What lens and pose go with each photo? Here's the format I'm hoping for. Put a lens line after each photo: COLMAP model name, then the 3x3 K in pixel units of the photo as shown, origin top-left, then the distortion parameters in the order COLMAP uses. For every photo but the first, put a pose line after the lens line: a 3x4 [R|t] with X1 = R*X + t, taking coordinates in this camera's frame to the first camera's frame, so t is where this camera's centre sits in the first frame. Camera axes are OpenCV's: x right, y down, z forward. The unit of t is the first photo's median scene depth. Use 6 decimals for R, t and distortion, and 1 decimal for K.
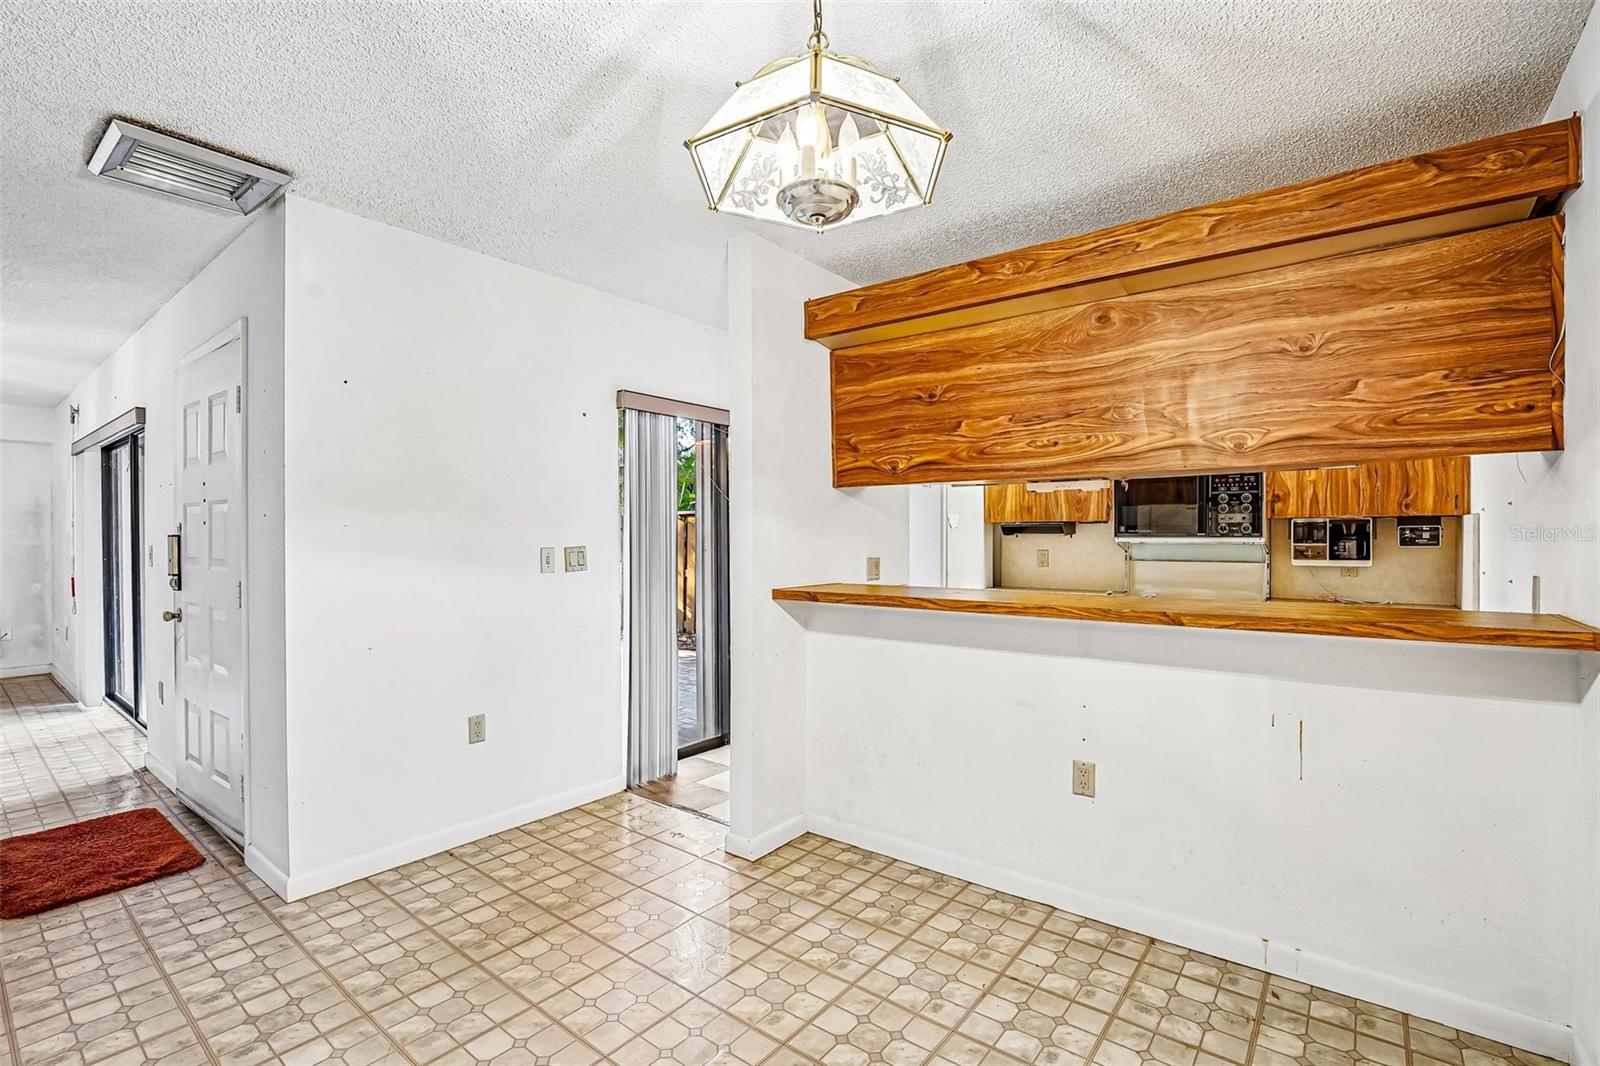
lens RADIAL K [[734.4, 0, 793.0], [0, 734.4, 533.7], [0, 0, 1]] dist [-0.013153, 0.000677]
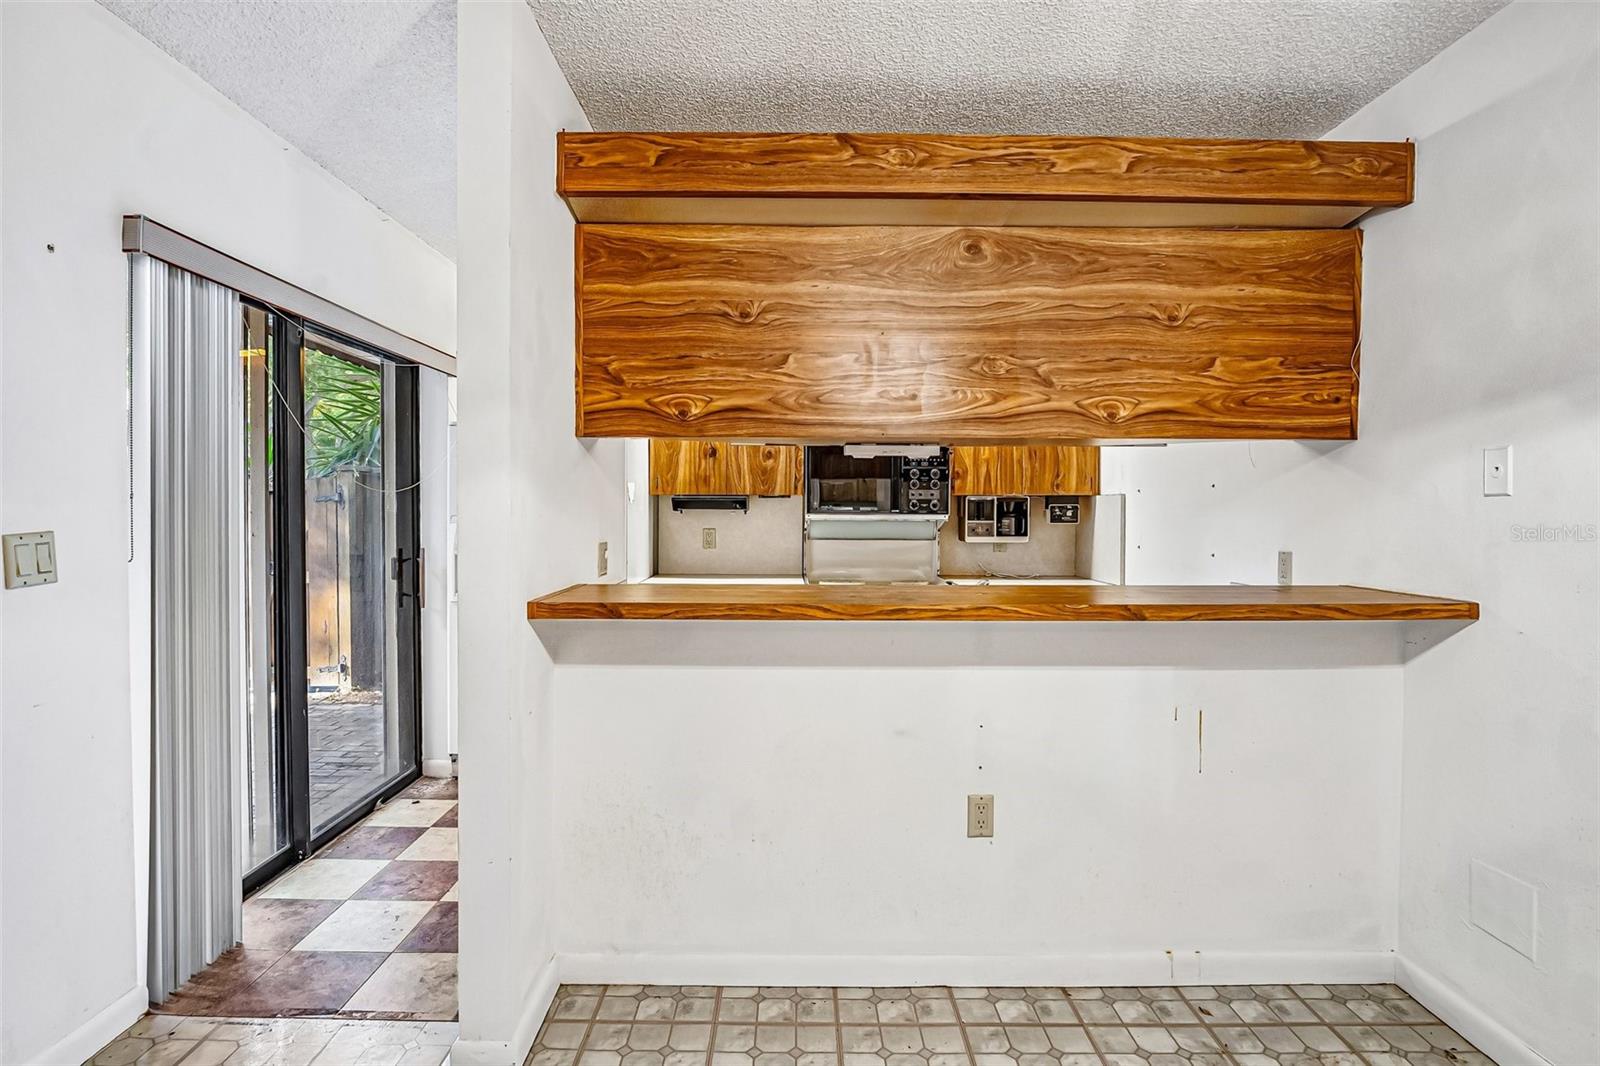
lens RADIAL K [[810.3, 0, 793.0], [0, 810.3, 516.6], [0, 0, 1]] dist [-0.019196, 0.000330]
pose [[0.789425, 0.000778, 0.613847, -0.273127], [-0.007562, 0.999936, 0.008457, 0.000193], [-0.613801, -0.011318, 0.789380, 0.380807]]
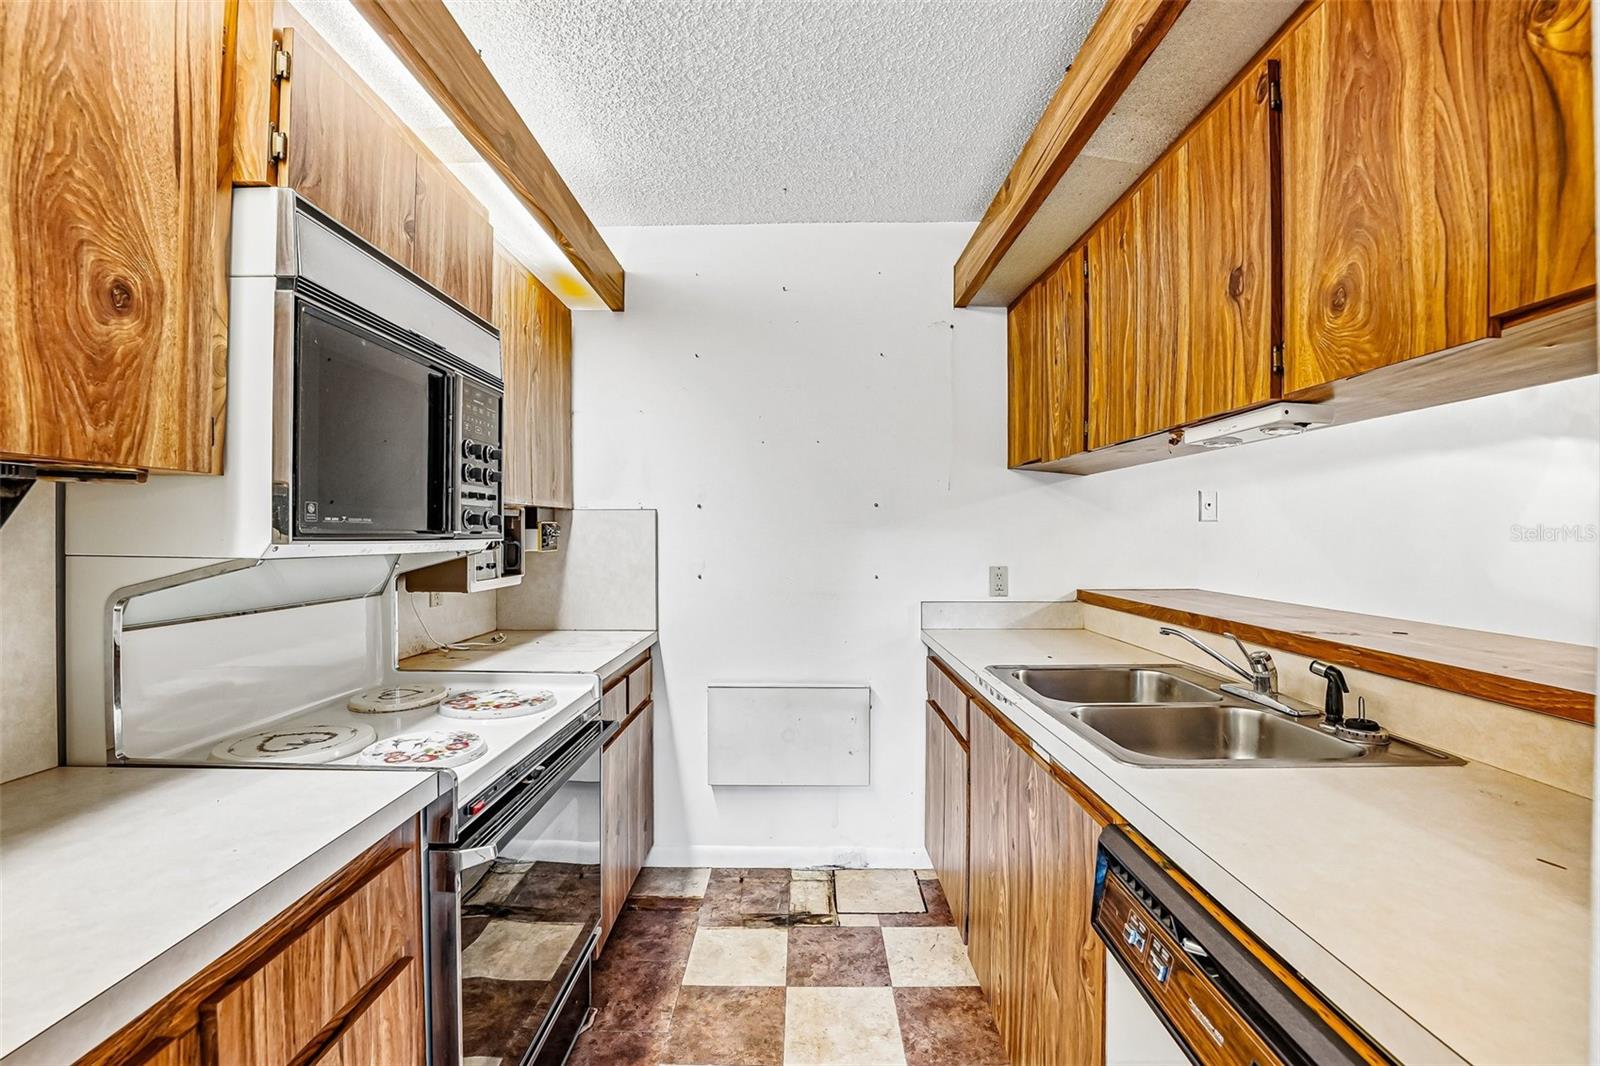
lens RADIAL K [[661.3, 0, 798.2], [0, 661.3, 538.3], [0, 0, 1]] dist [-0.038595, 0.006236]
pose [[-0.601912, 0.001359, 0.798561, 0.240590], [0.004411, 0.999989, 0.001623, 0.004899], [-0.798550, 0.004499, -0.601911, 1.573866]]
